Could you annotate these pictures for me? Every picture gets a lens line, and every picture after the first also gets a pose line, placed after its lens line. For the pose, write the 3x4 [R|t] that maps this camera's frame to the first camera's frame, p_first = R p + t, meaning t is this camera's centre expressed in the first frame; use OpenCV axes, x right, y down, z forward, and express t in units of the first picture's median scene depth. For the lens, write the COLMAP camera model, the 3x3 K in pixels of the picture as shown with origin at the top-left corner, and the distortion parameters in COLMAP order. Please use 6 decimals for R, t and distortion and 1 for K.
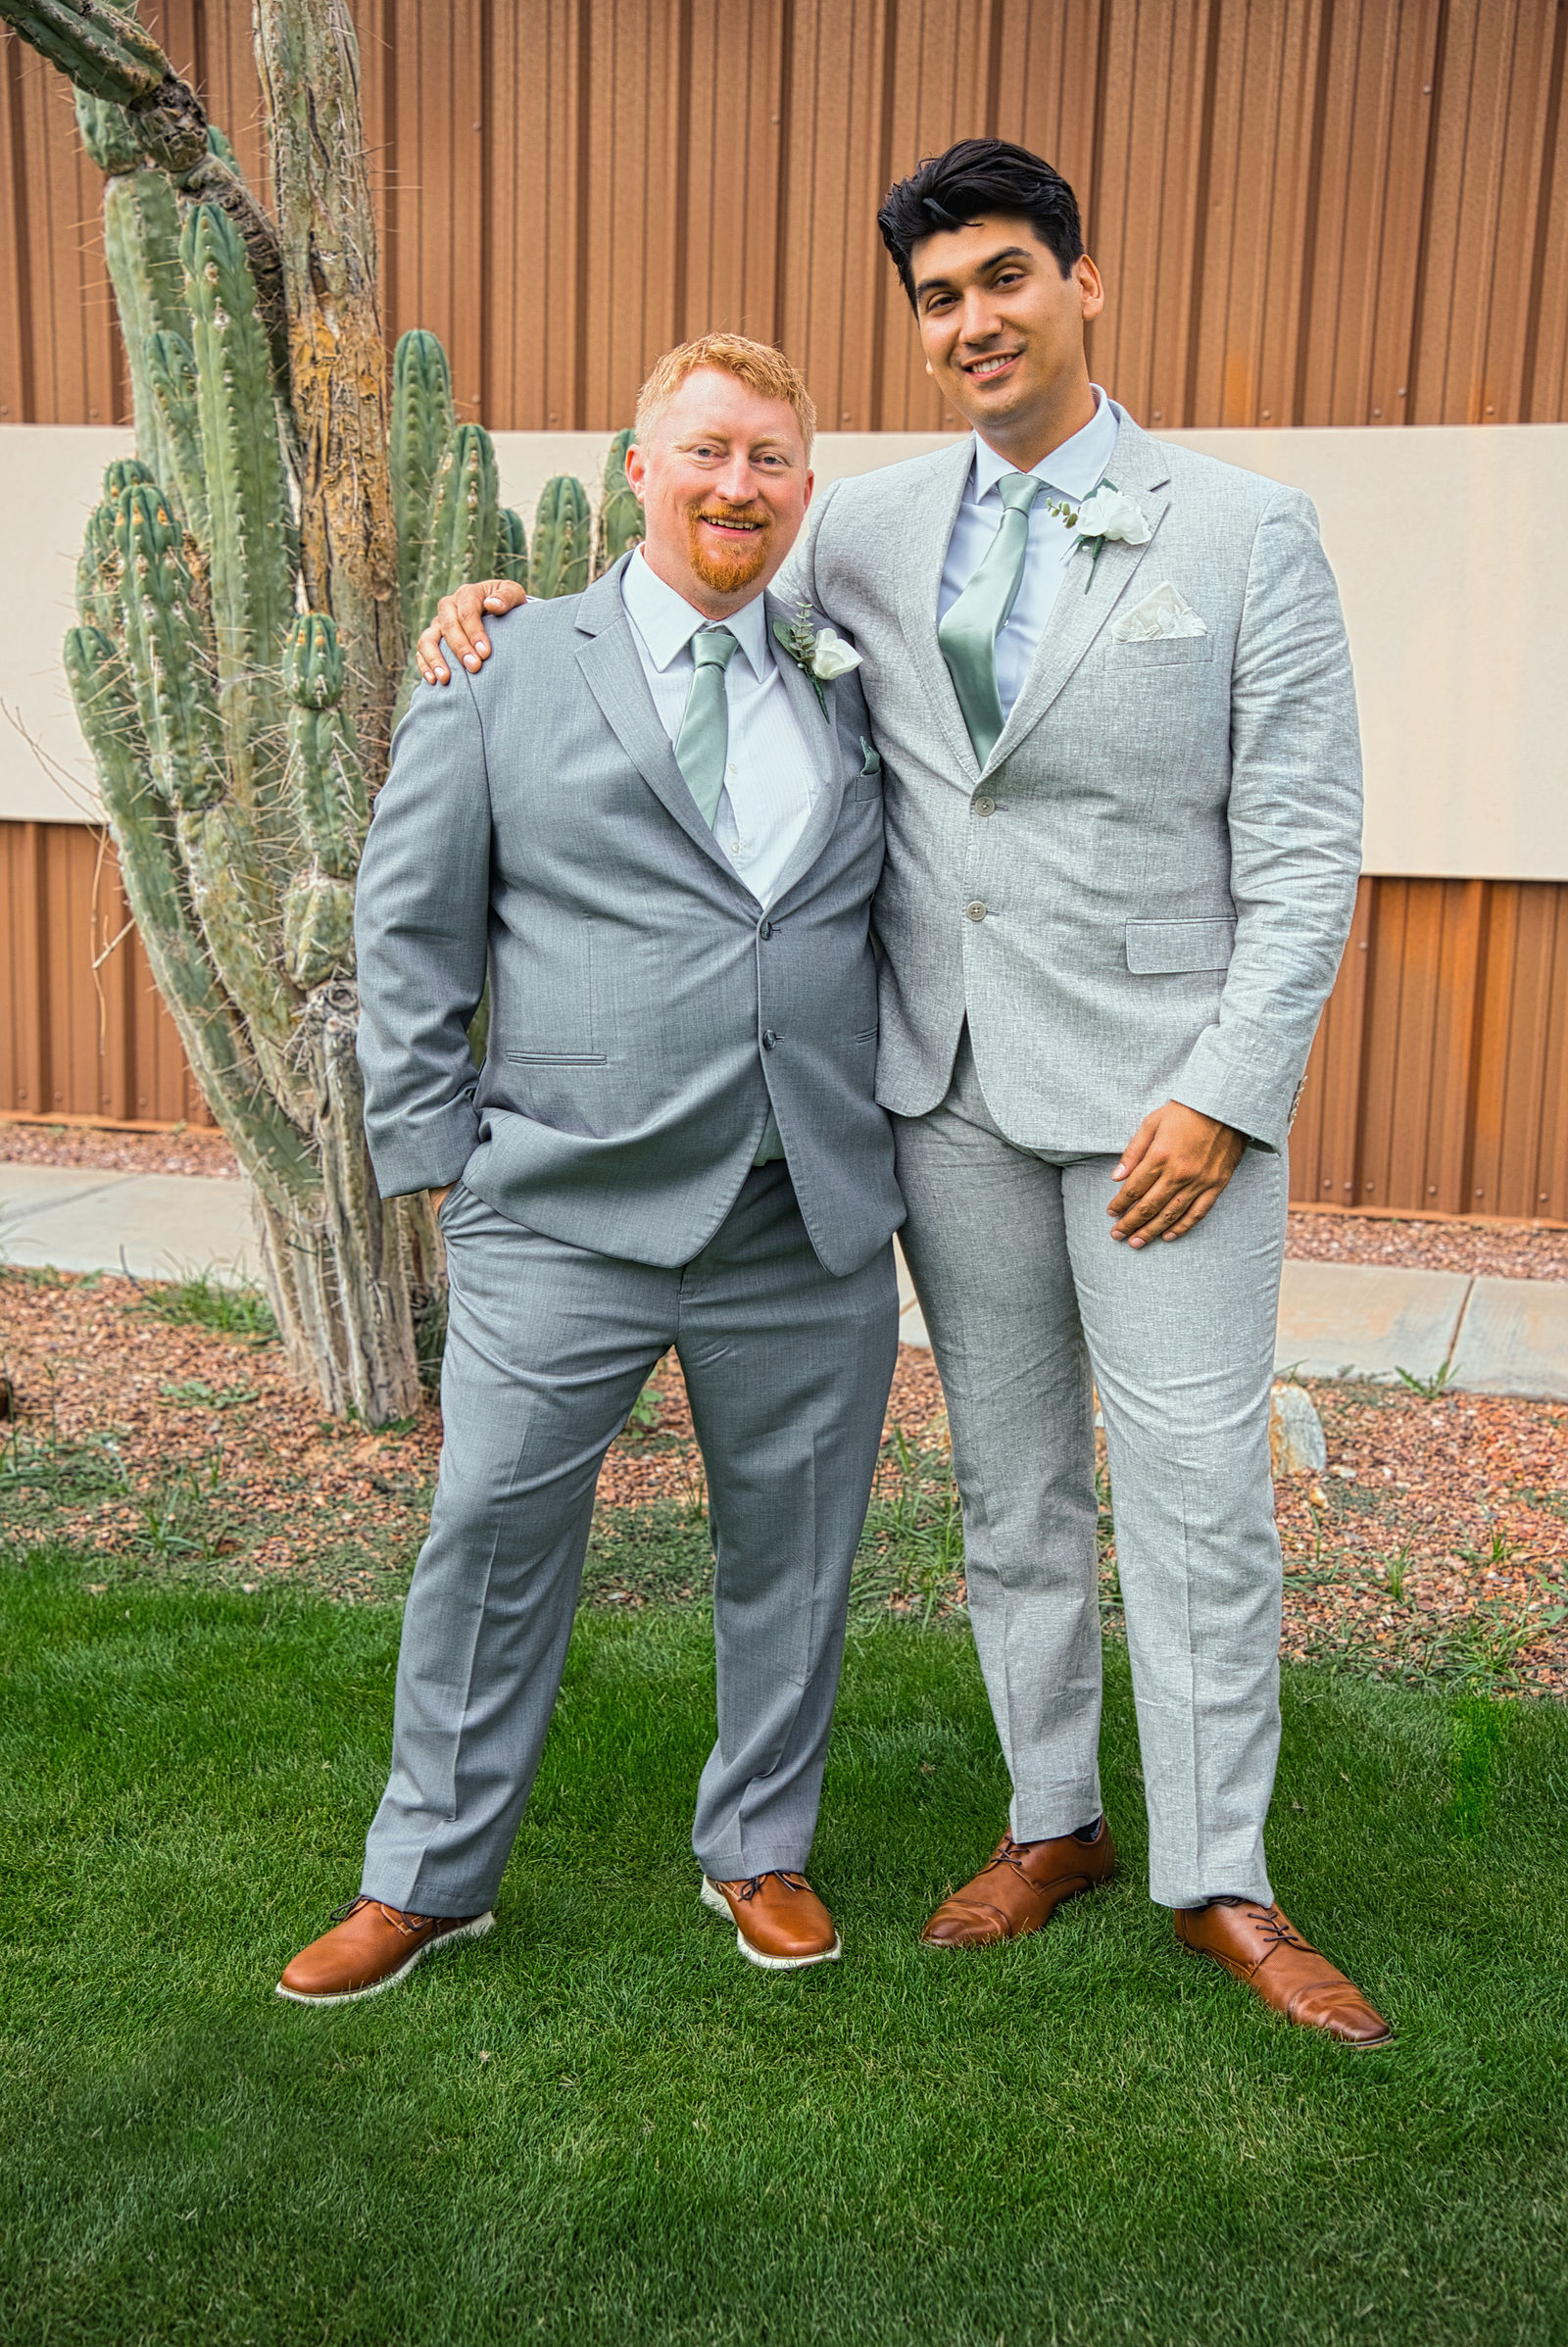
lens RADIAL K [[2797.2, 0, 789.5], [0, 2797.2, 1163.4], [0, 0, 1]] dist [0.115311, 0.205800]
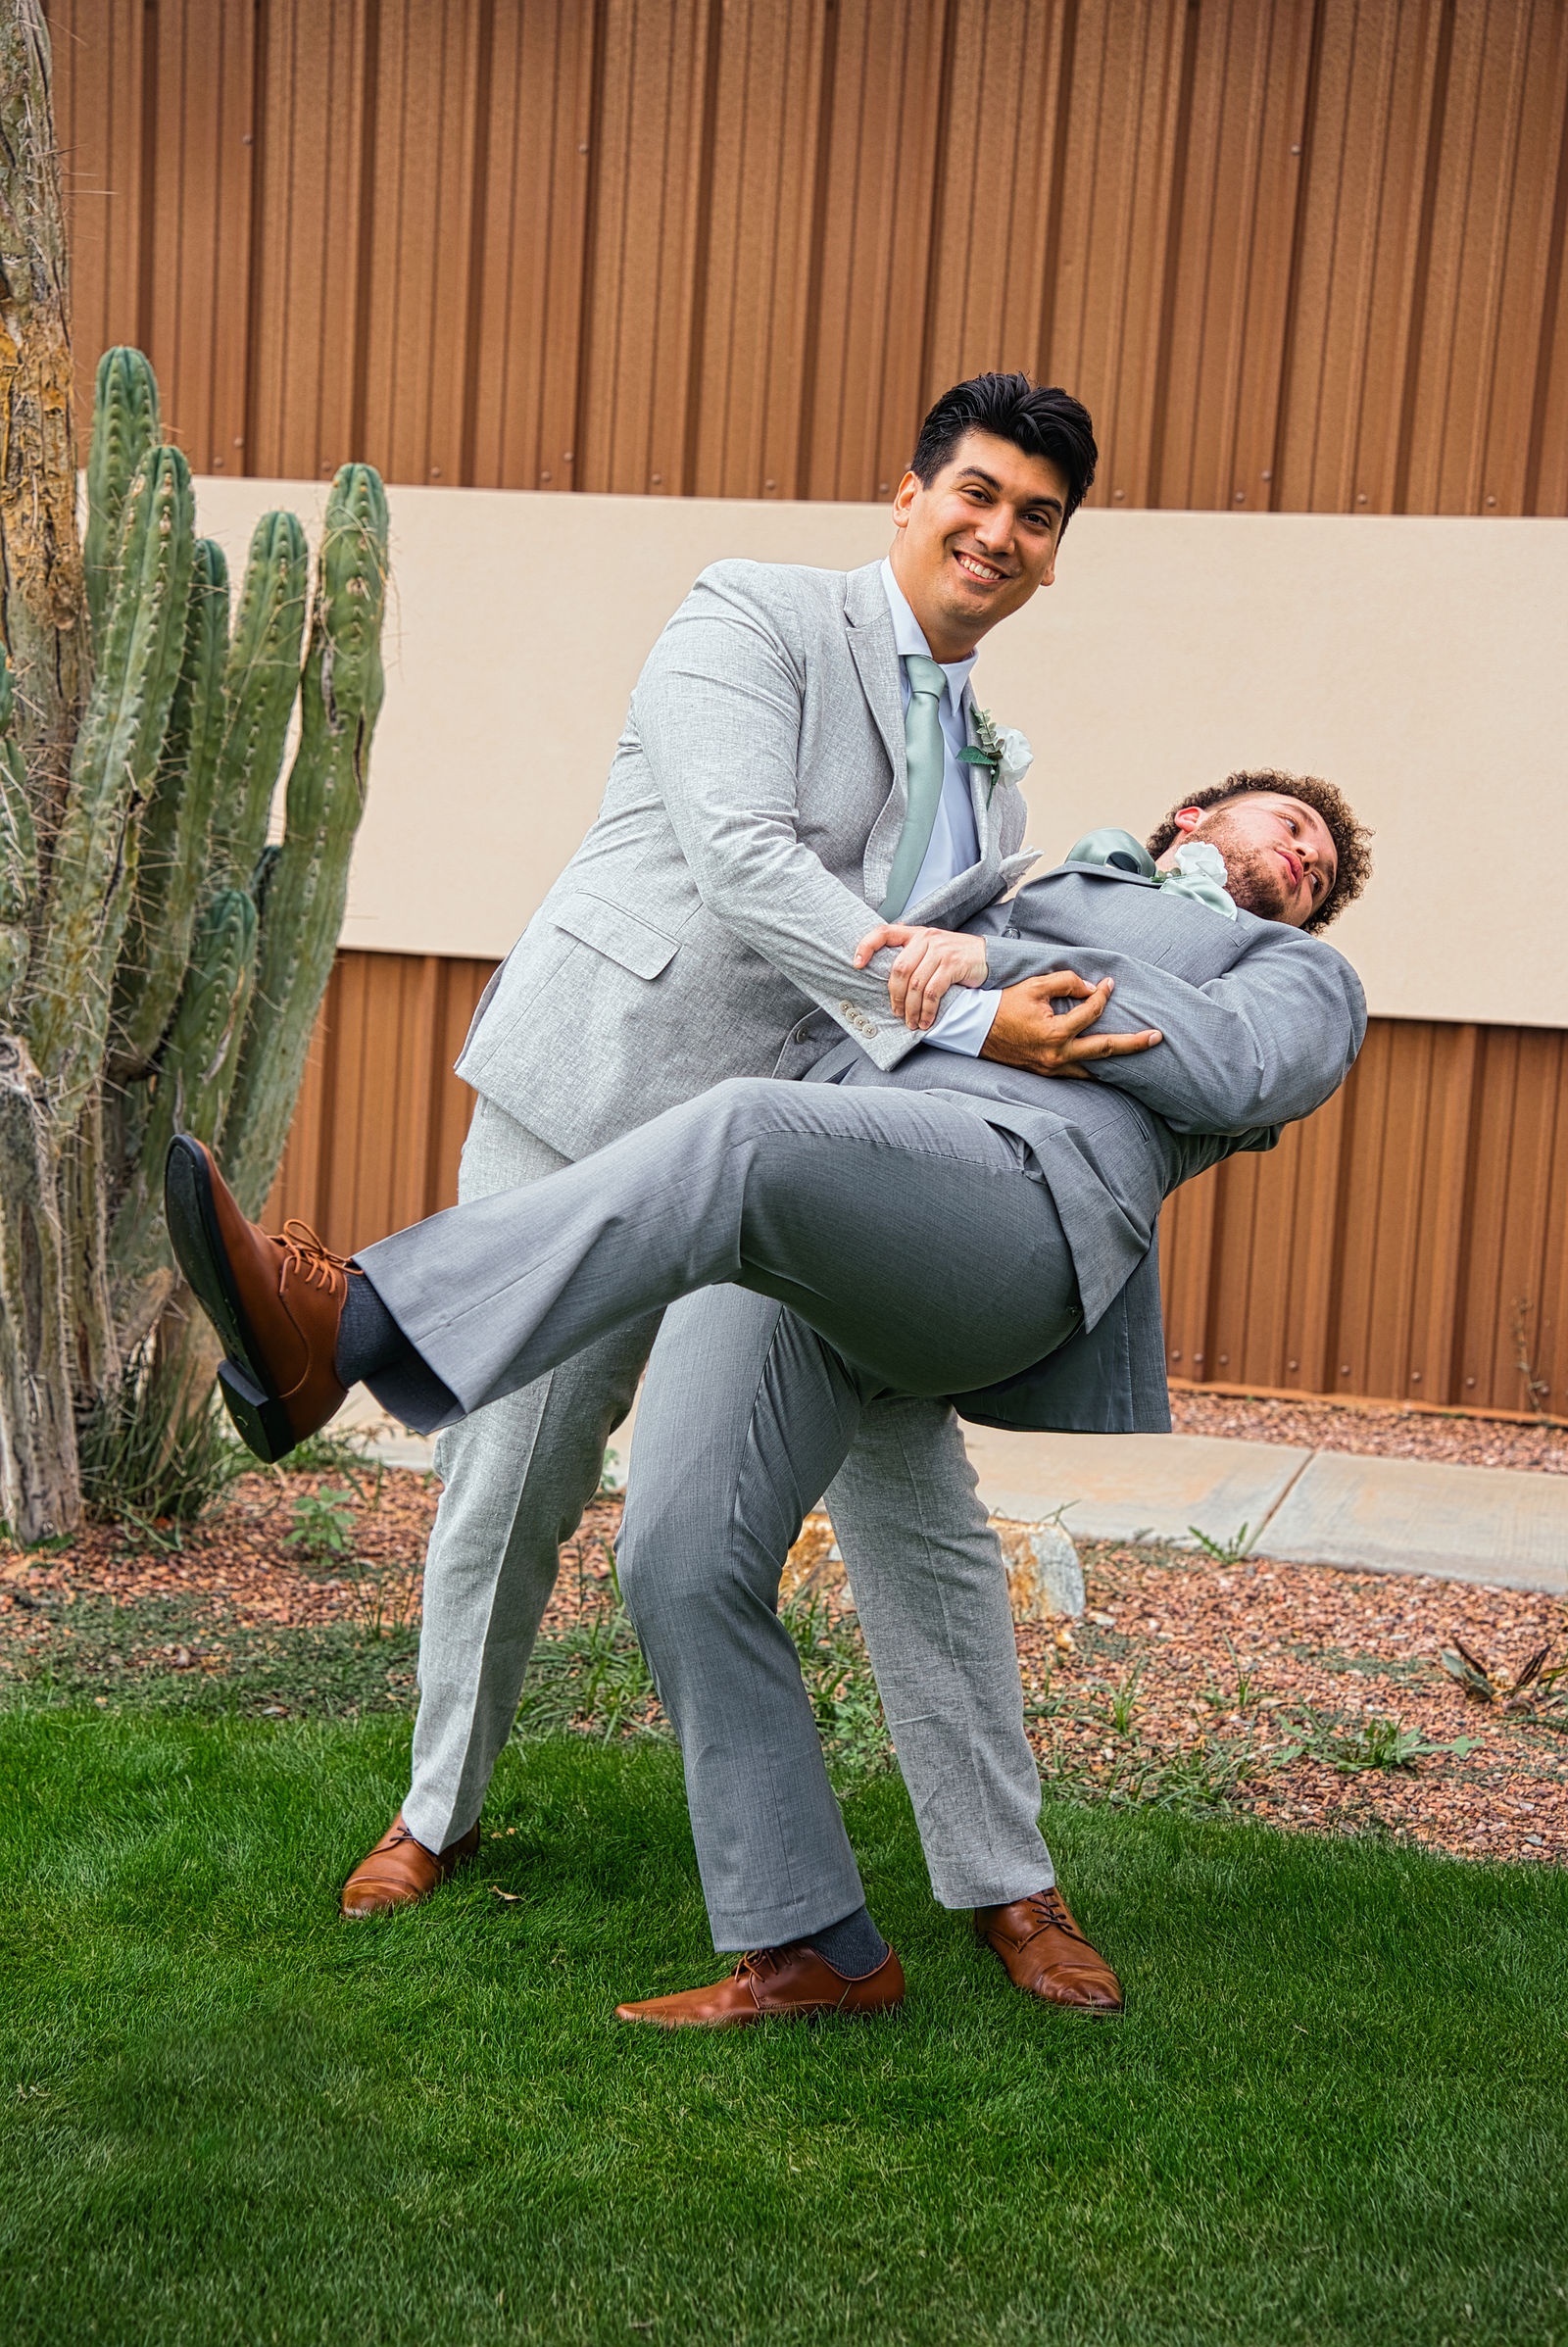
lens RADIAL K [[3414.1, 0, 778.9], [0, 3414.1, 1155.2], [0, 0, 1]] dist [0.244358, 0.304190]
pose [[0.999087, 0.030224, 0.030200, 0.060575], [-0.027962, 0.996961, -0.072714, 0.048695], [-0.032306, 0.071804, 0.996895, -0.131560]]
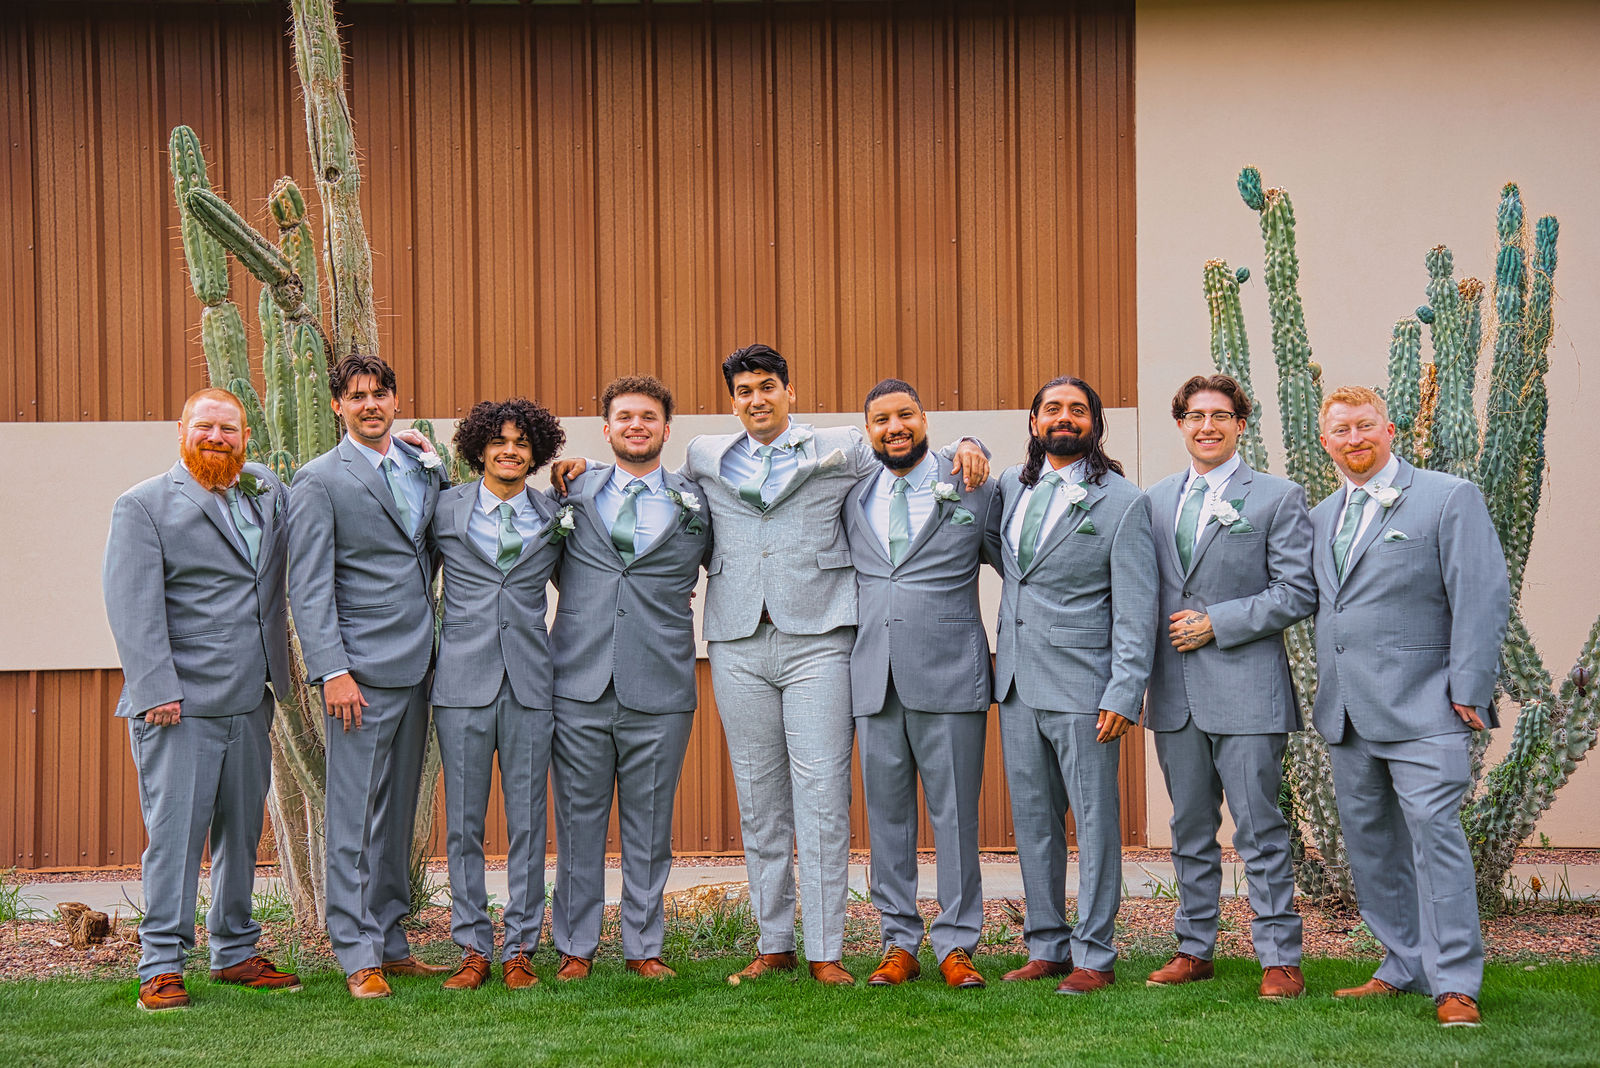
lens RADIAL K [[2289.4, 0, 765.9], [0, 2289.4, 558.8], [0, 0, 1]] dist [0.258859, -0.002603]
pose [[0.965207, -0.032218, 0.259495, -0.310692], [0.080505, 0.980791, -0.177672, 0.164804], [-0.248786, 0.192381, 0.949260, -0.668053]]
